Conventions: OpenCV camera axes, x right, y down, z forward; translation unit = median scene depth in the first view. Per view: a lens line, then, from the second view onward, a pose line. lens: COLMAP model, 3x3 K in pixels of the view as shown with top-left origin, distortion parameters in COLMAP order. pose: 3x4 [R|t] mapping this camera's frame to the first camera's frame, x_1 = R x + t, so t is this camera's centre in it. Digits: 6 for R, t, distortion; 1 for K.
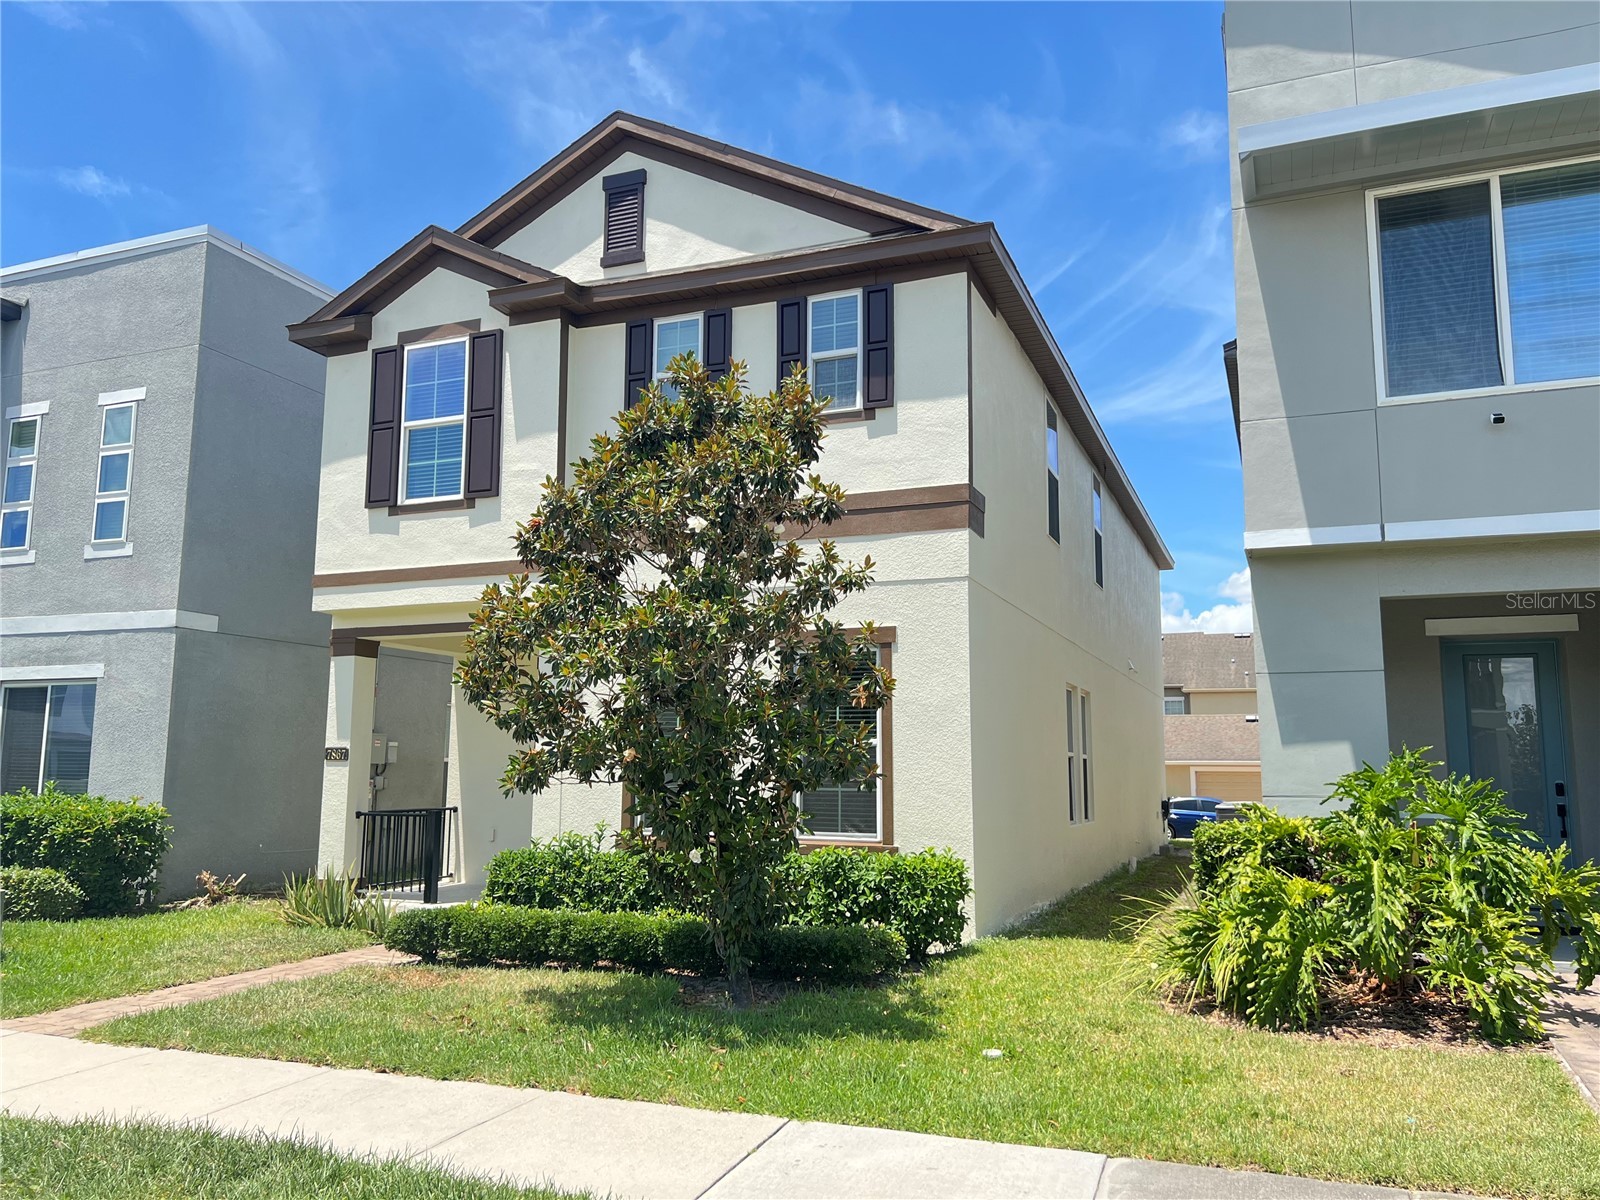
lens RADIAL K [[1207.3, 0, 800.0], [0, 1207.3, 600.0], [0, 0, 1]] dist [0.076691, -0.113224]
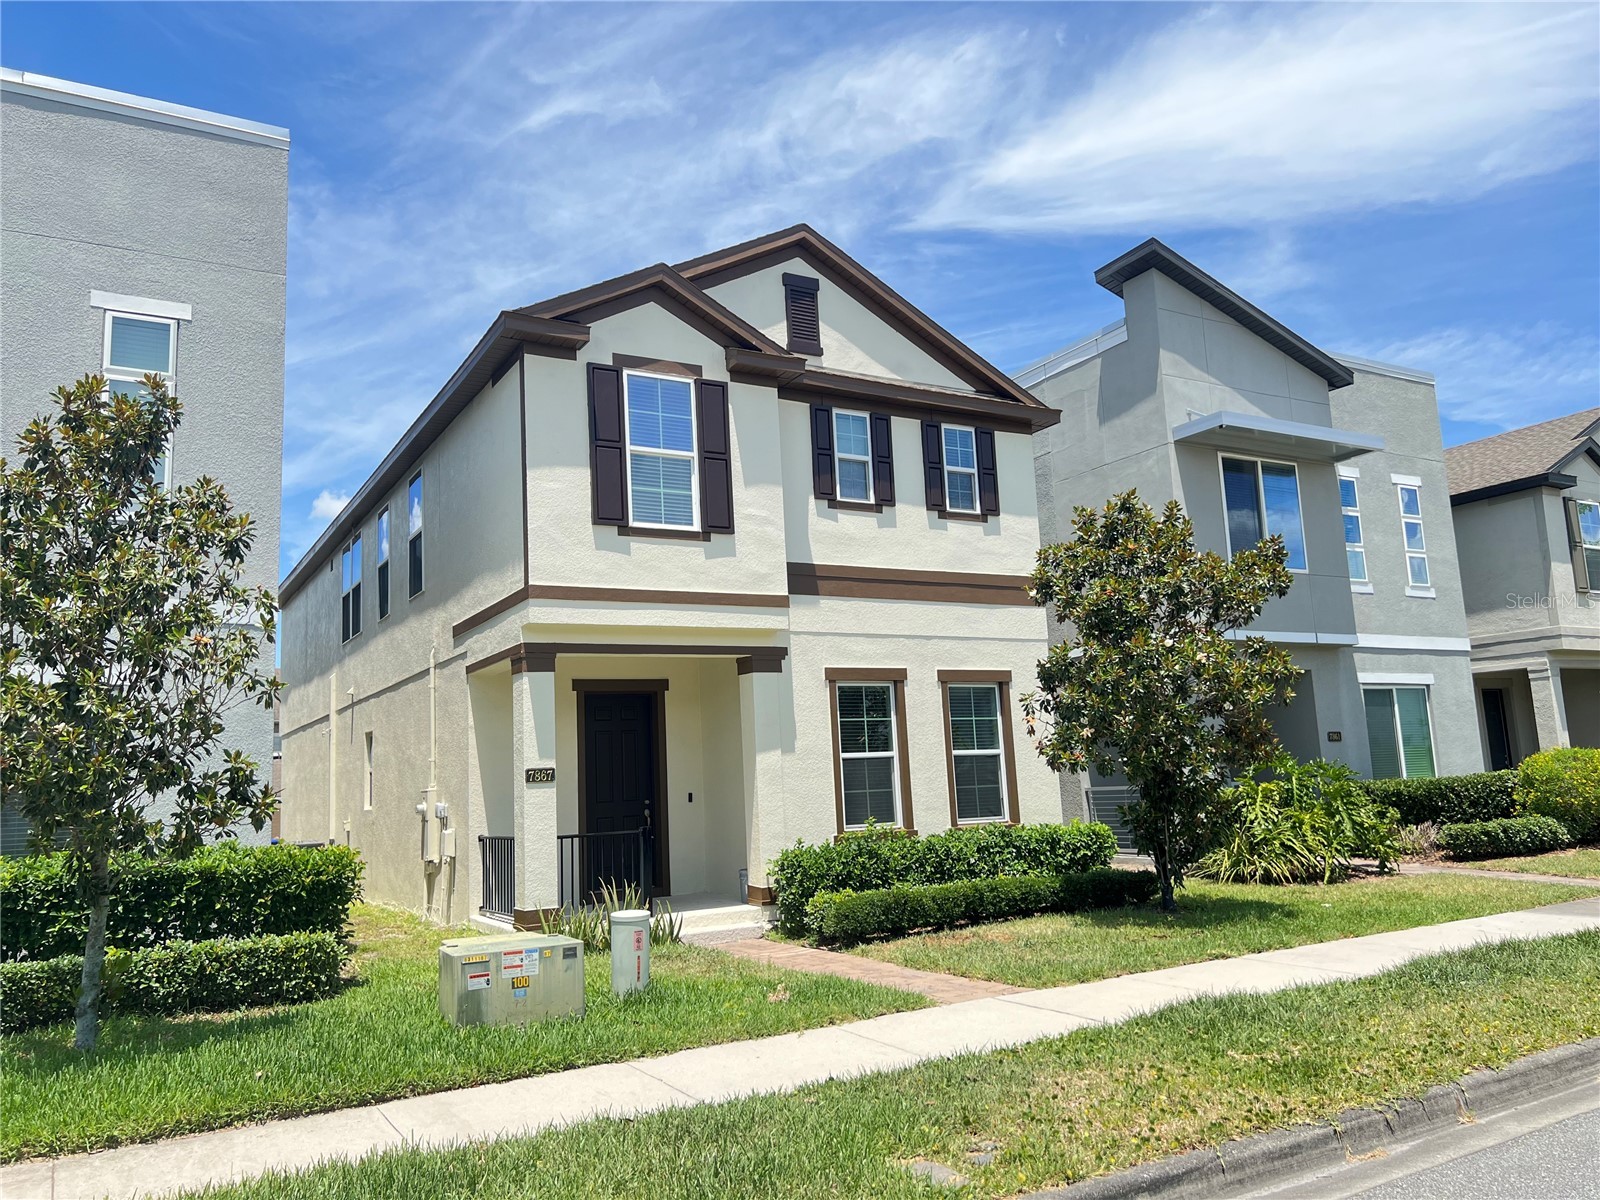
lens RADIAL K [[1200.3, 0, 801.9], [0, 1200.3, 611.6], [0, 0, 1]] dist [0.076945, -0.108971]
pose [[0.610019, 0.082927, 0.788035, -1.032397], [-0.061304, 0.996467, -0.057405, 0.041842], [-0.790012, -0.013292, 0.612948, 0.272858]]
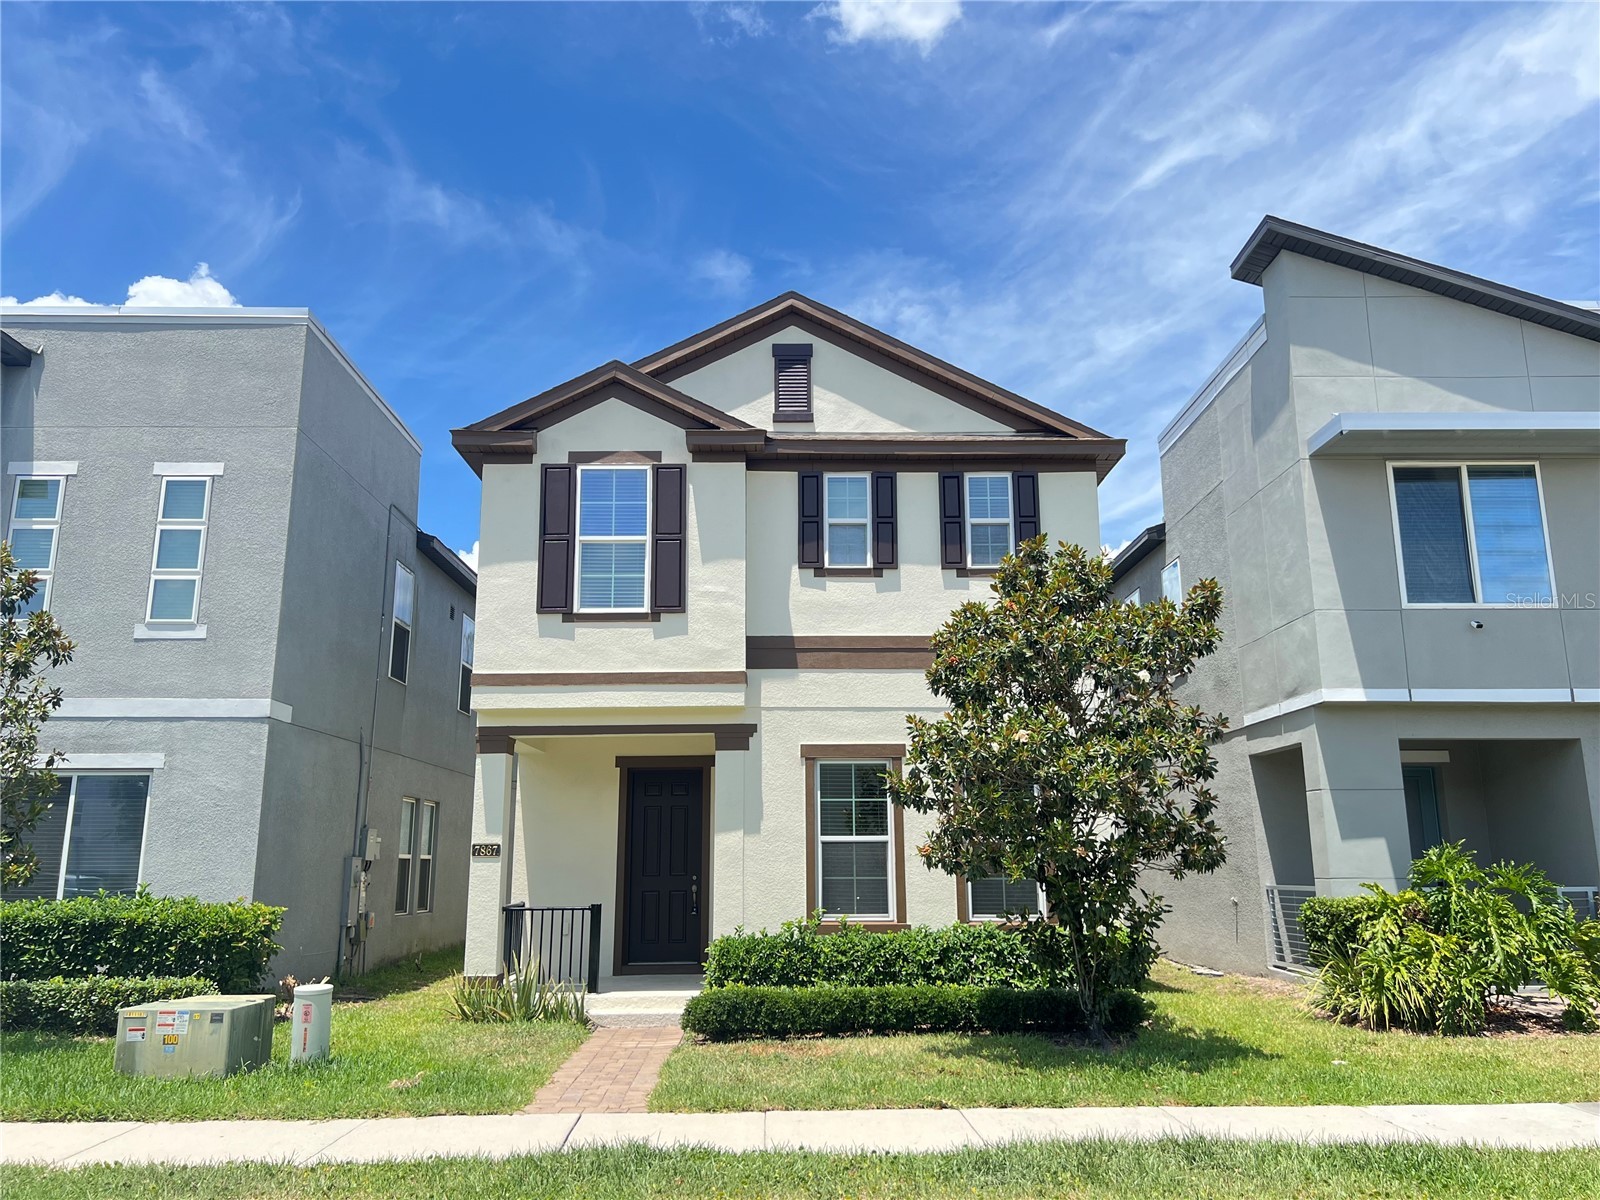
lens RADIAL K [[1207.3, 0, 800.0], [0, 1207.3, 600.0], [0, 0, 1]] dist [0.076691, -0.113224]
pose [[0.921191, 0.075645, 0.381686, -0.557040], [-0.045462, 0.995127, -0.087499, -0.005232], [-0.386445, 0.063251, 0.920141, -0.054810]]
